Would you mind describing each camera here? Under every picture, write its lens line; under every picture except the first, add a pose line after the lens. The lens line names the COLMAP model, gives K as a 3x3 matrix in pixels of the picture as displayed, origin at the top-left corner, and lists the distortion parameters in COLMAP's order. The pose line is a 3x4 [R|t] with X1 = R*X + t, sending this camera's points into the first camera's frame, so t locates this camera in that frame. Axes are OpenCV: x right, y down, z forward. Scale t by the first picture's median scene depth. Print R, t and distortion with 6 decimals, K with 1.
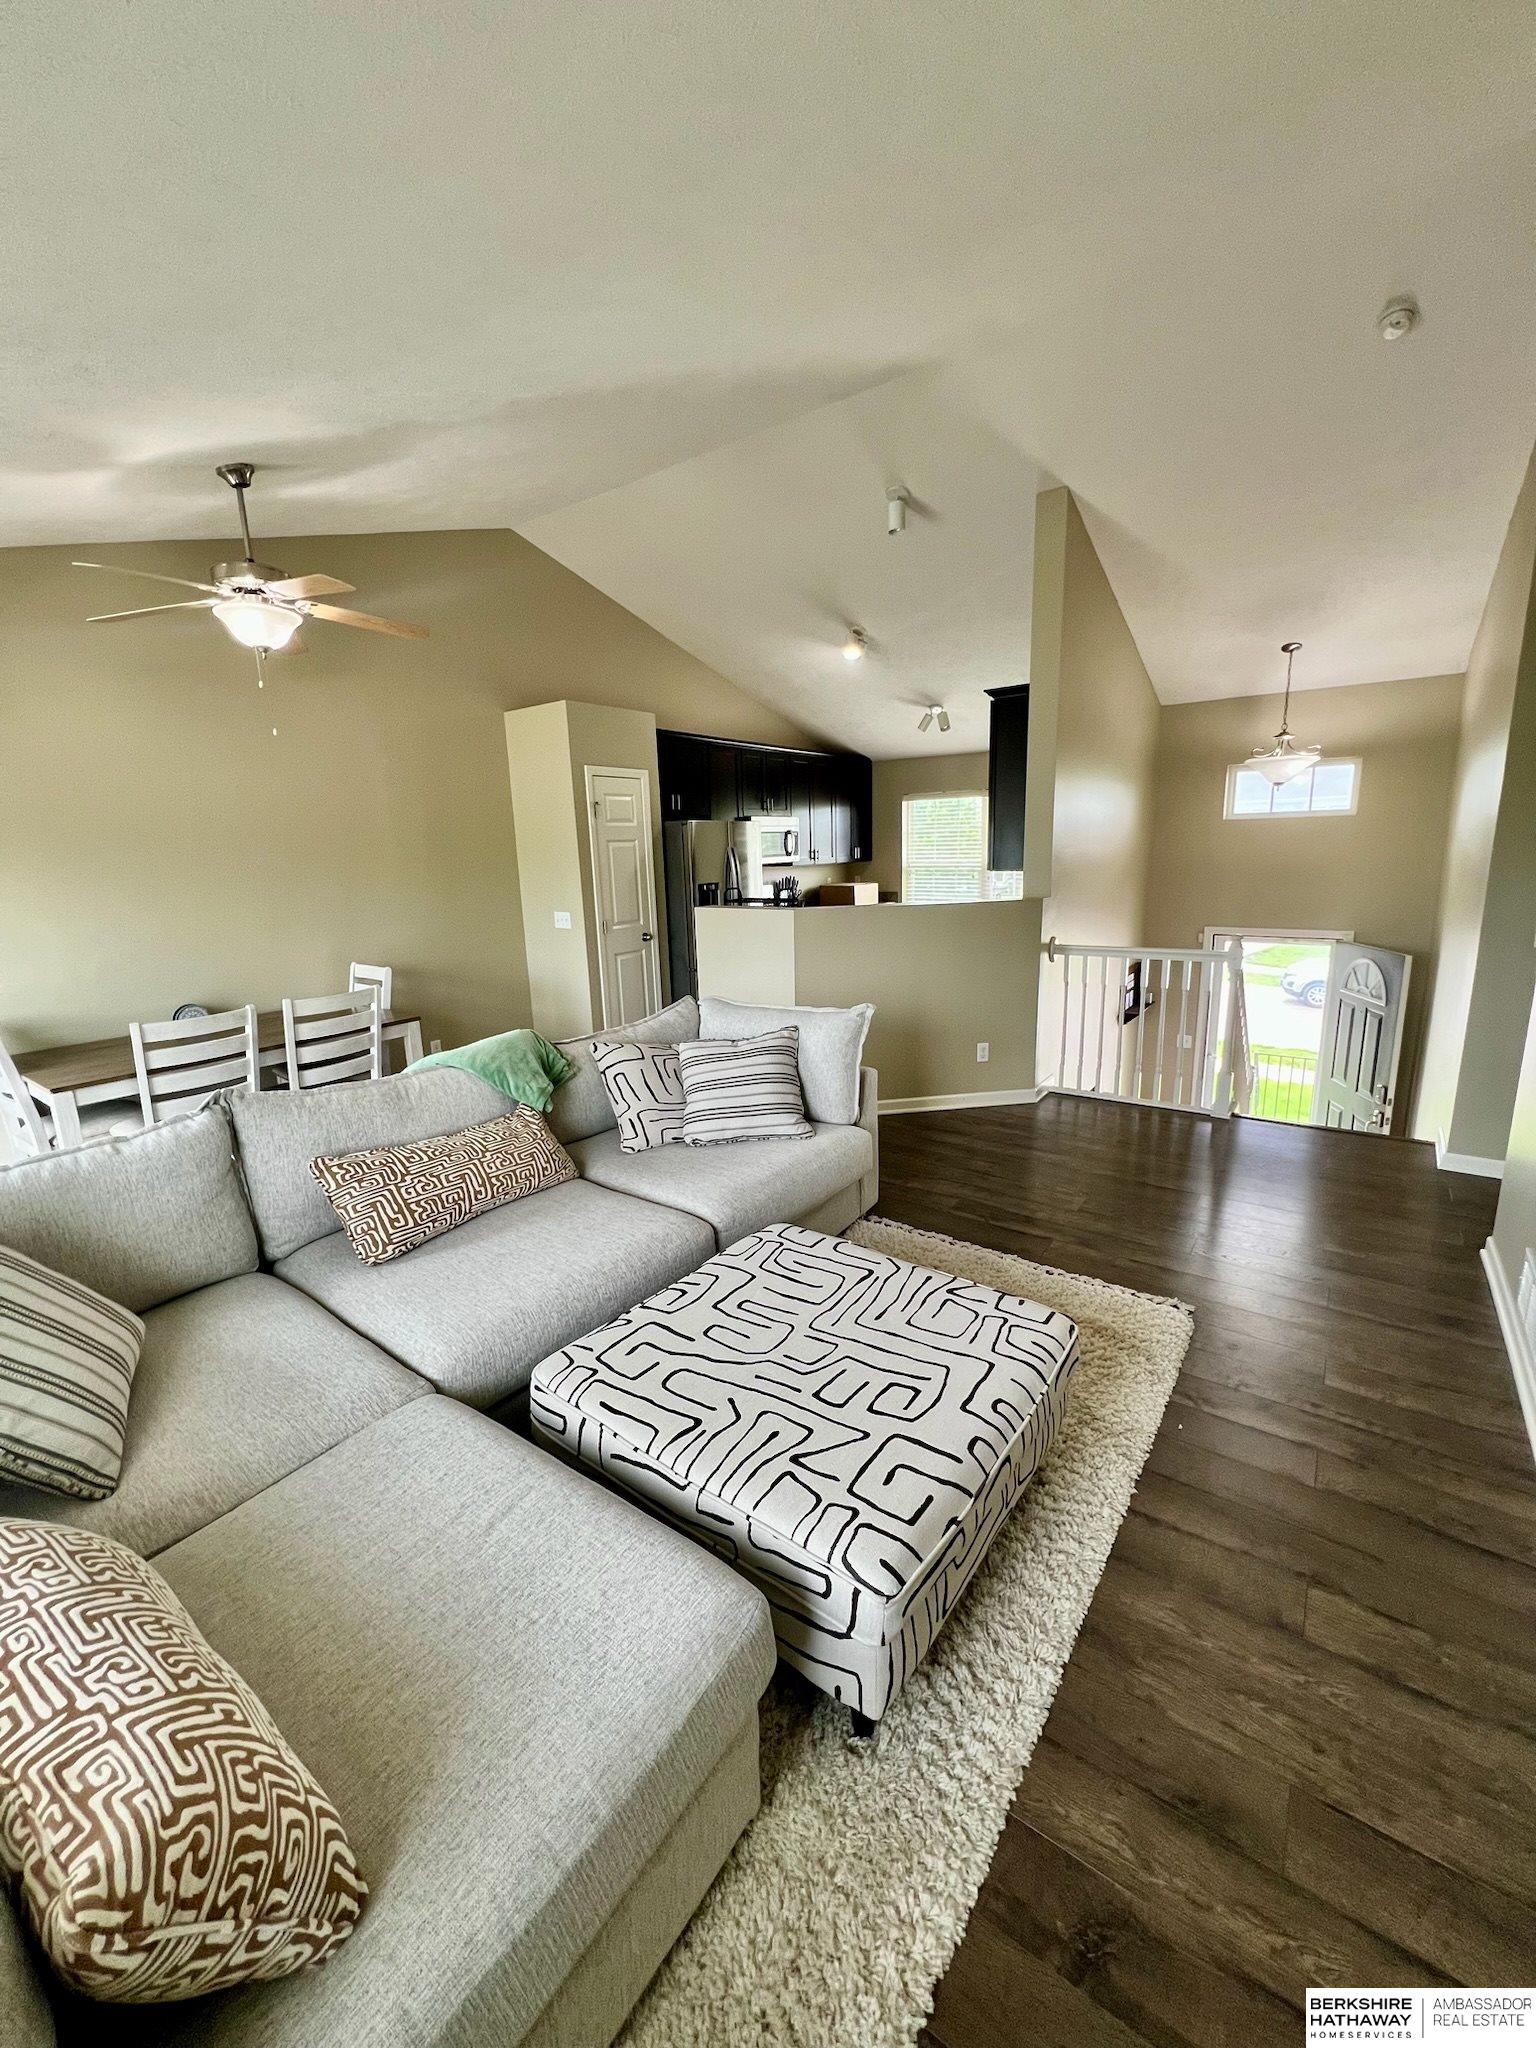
lens RADIAL K [[819.7, 0, 771.8], [0, 819.7, 1026.6], [0, 0, 1]] dist [-0.000745, 0.001082]
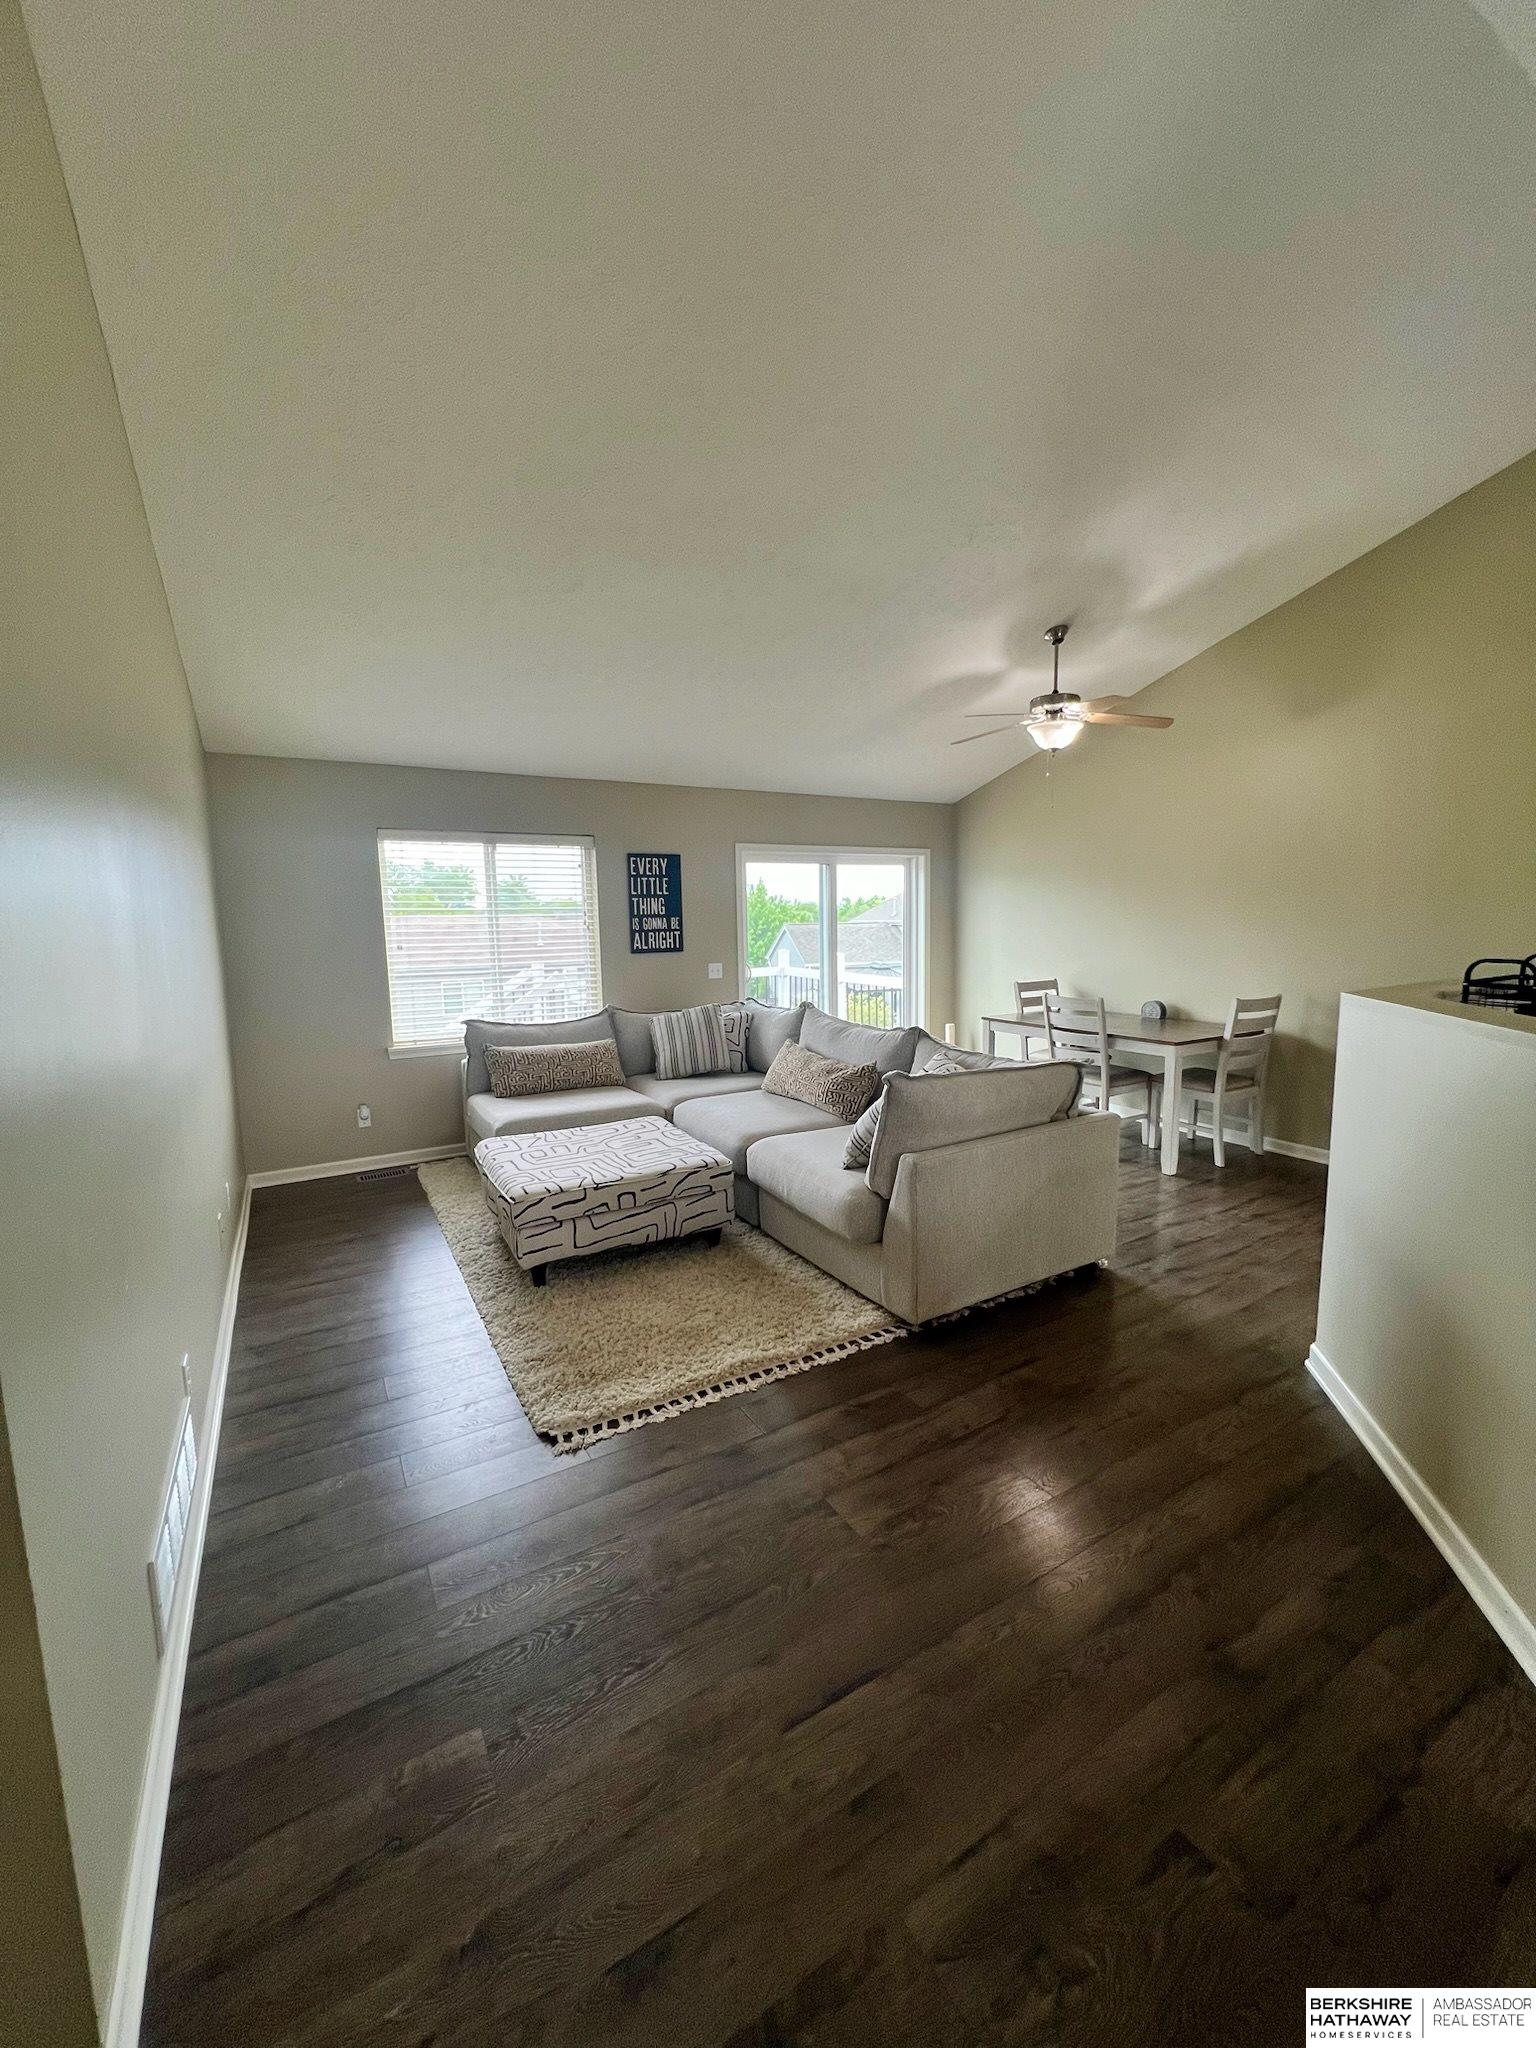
lens RADIAL K [[819.7, 0, 774.3], [0, 819.7, 1021.8], [0, 0, 1]] dist [-0.000745, 0.001082]
pose [[-0.408509, 0.149330, -0.900456, 1.499695], [-0.159762, 0.959599, 0.231617, -0.406612], [0.898664, 0.238477, -0.368147, 1.900806]]
